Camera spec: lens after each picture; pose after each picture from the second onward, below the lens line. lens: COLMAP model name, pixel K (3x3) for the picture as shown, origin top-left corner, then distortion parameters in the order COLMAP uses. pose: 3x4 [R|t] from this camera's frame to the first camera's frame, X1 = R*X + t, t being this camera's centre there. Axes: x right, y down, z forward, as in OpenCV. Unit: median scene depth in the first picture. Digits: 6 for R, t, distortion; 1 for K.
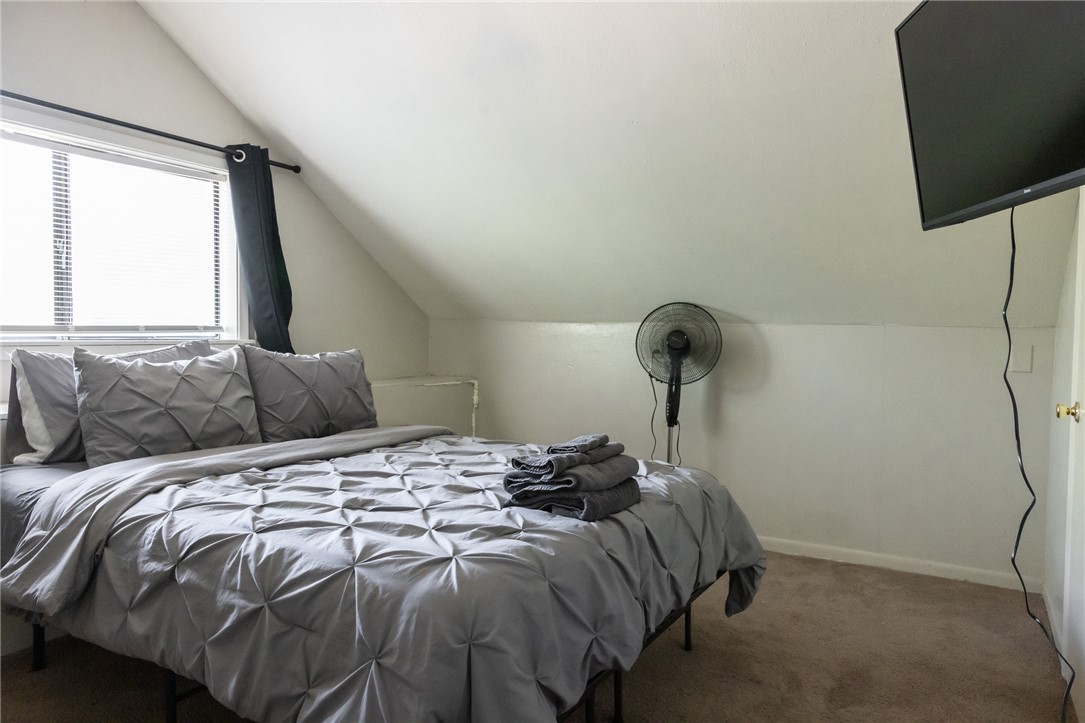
lens RADIAL K [[723.4, 0, 545.3], [0, 723.4, 360.3], [0, 0, 1]] dist [0.002079, 0.003572]
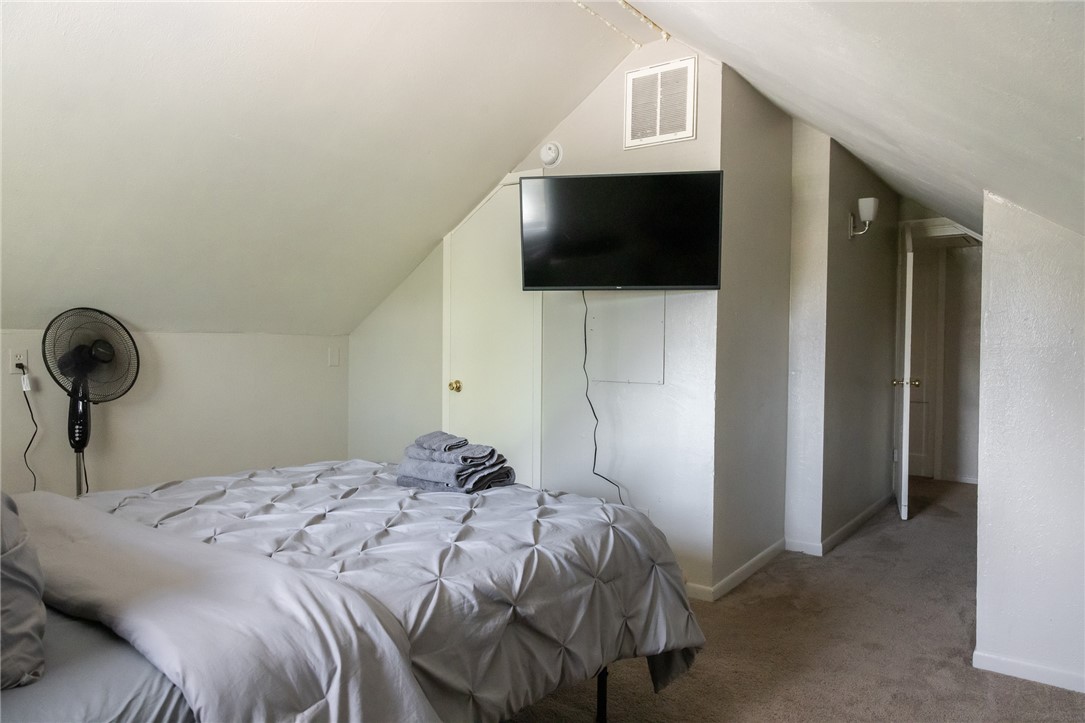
lens RADIAL K [[723.4, 0, 545.3], [0, 723.4, 360.3], [0, 0, 1]] dist [0.002079, 0.003572]
pose [[0.117227, -0.045417, 0.992066, -0.652583], [0.029647, 0.998669, 0.042216, -0.039446], [-0.992663, 0.024463, 0.118417, 0.372449]]
